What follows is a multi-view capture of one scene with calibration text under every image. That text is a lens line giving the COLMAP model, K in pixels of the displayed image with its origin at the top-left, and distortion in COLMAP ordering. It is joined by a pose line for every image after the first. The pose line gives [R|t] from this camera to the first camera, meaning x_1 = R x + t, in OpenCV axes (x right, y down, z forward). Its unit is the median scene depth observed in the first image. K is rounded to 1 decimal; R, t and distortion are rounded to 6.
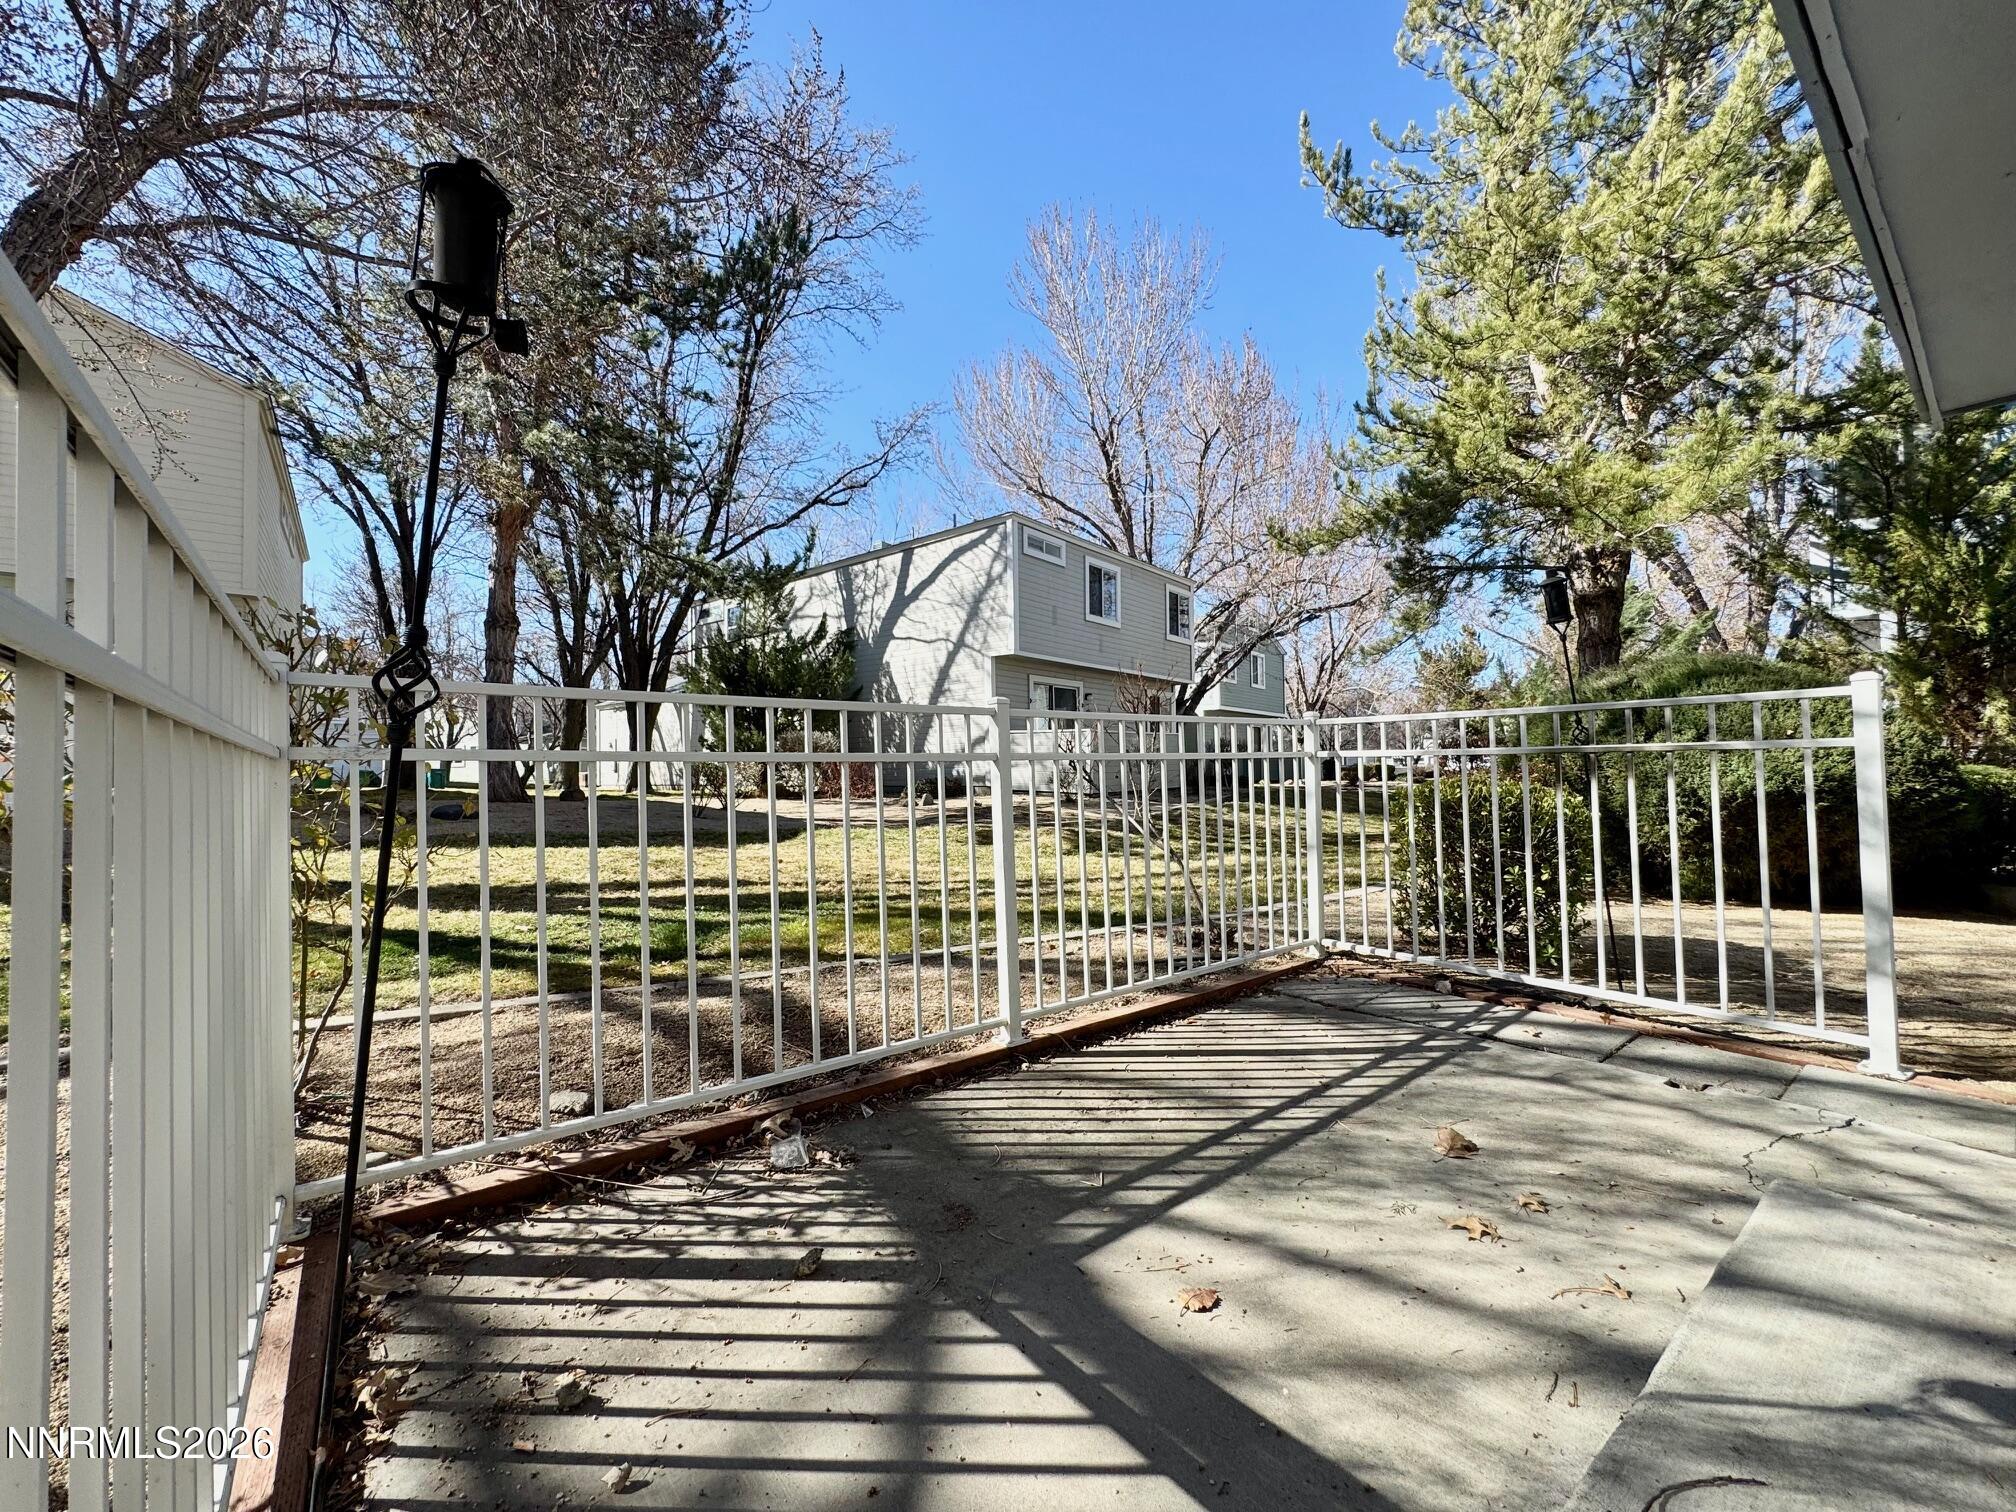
lens RADIAL K [[808.6, 0, 1008.0], [0, 808.6, 756.0], [0, 0, 1]] dist [-0.002085, -0.000157]
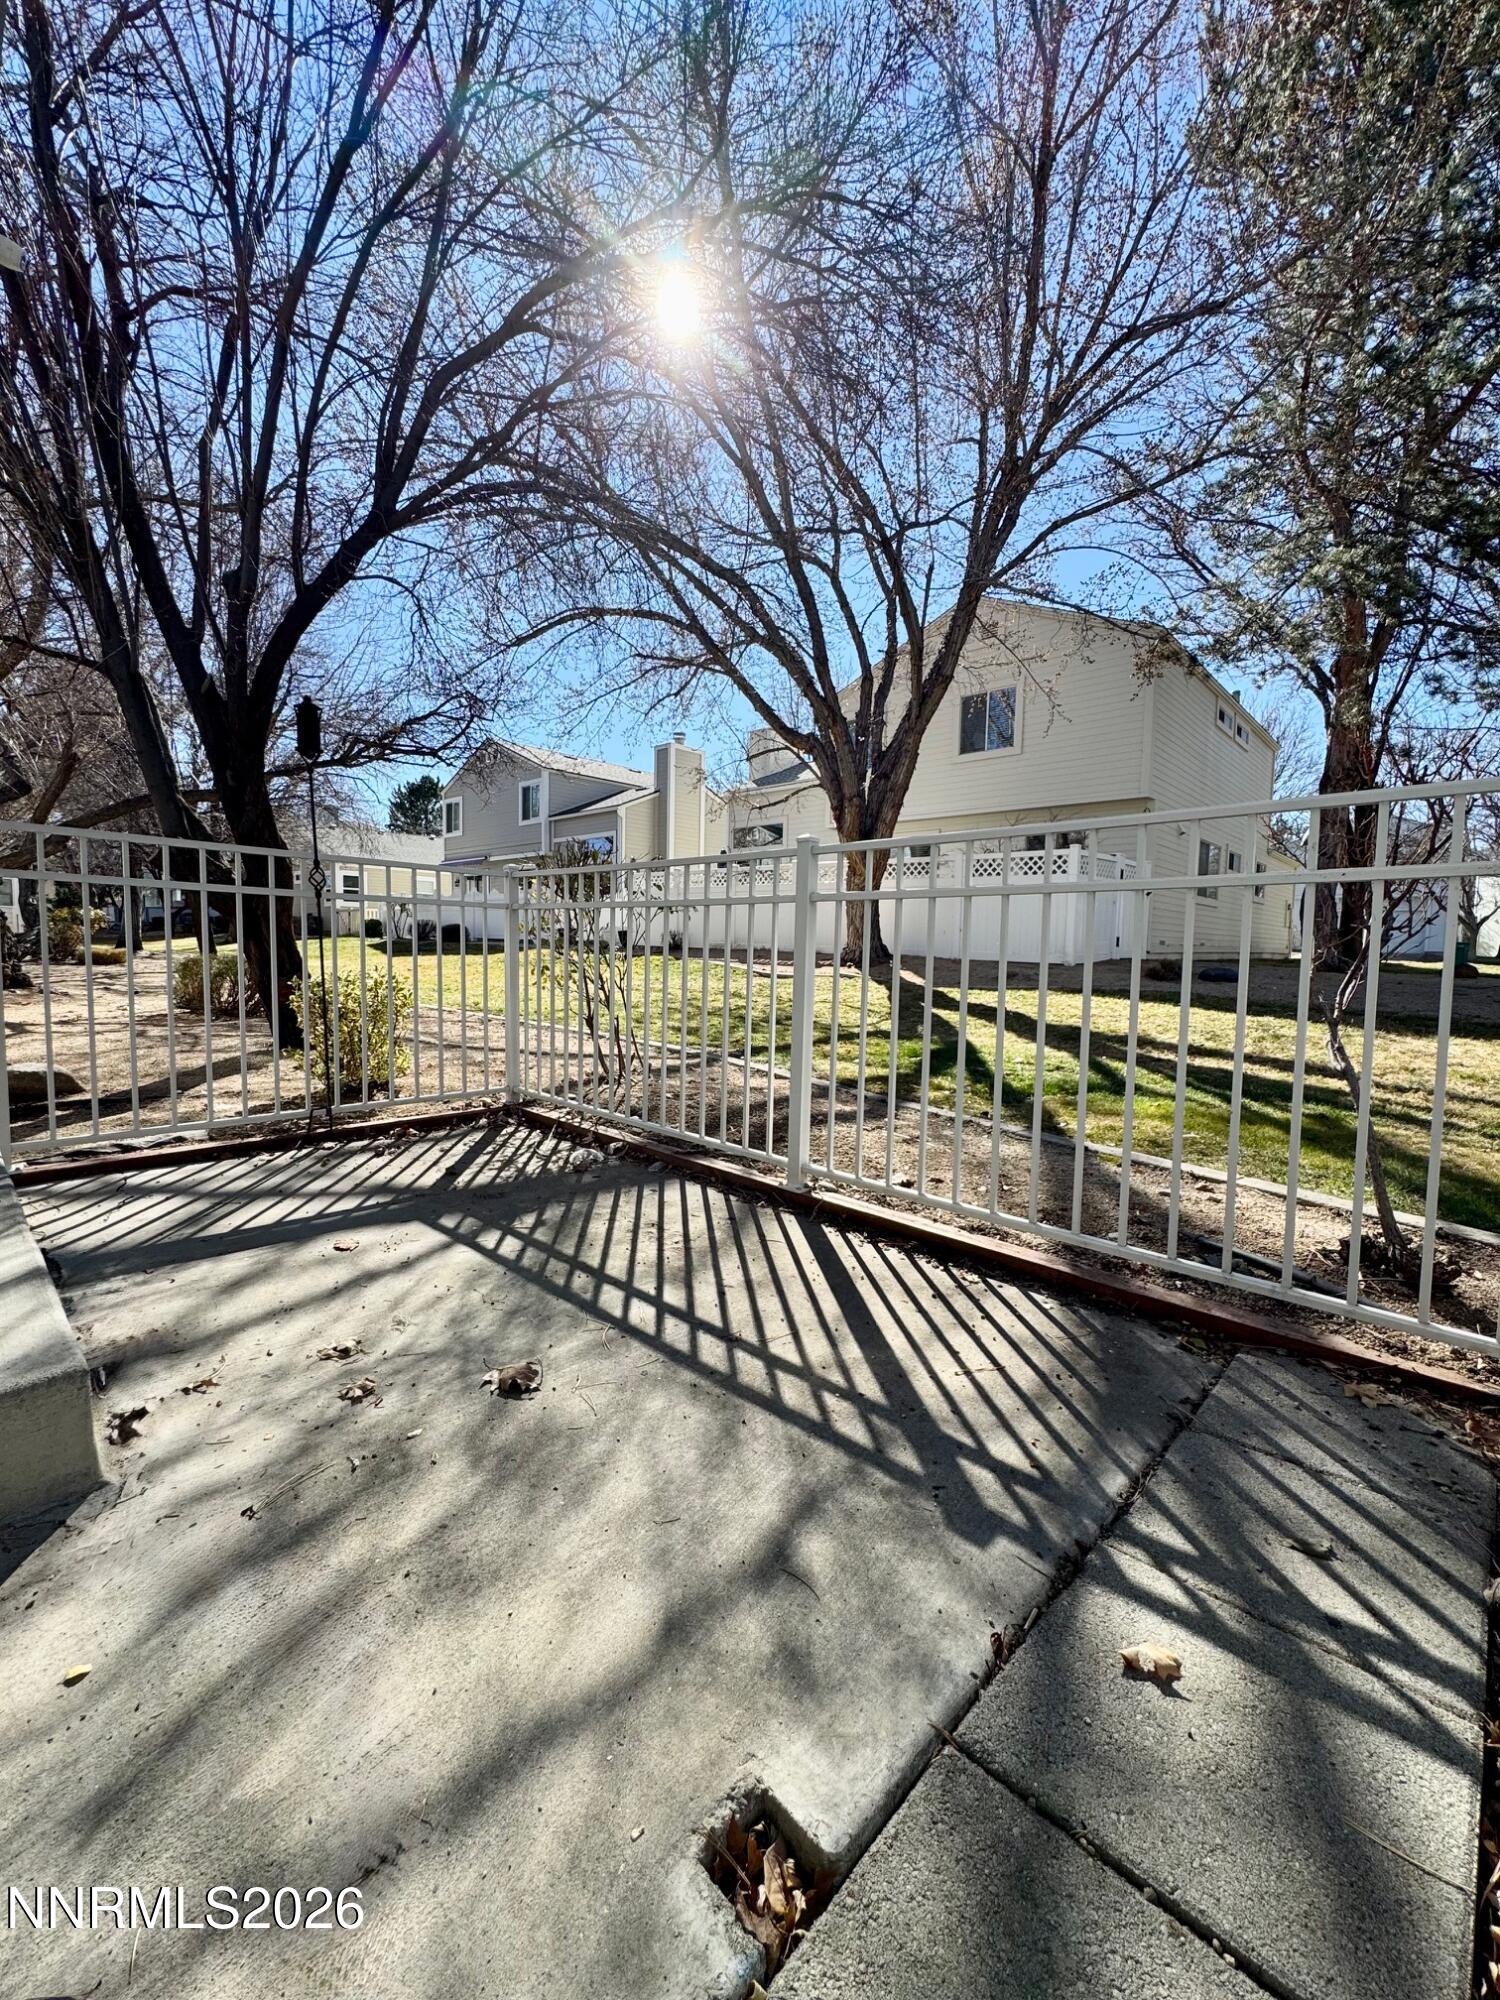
lens RADIAL K [[802.1, 0, 750.0], [0, 802.1, 1000.0], [0, 0, 1]] dist [-0.002085, -0.000157]
pose [[0.132229, 0.086566, -0.987432, 1.487448], [-0.005491, 0.996228, 0.086602, 0.073604], [0.991204, -0.006029, 0.132206, 1.306556]]
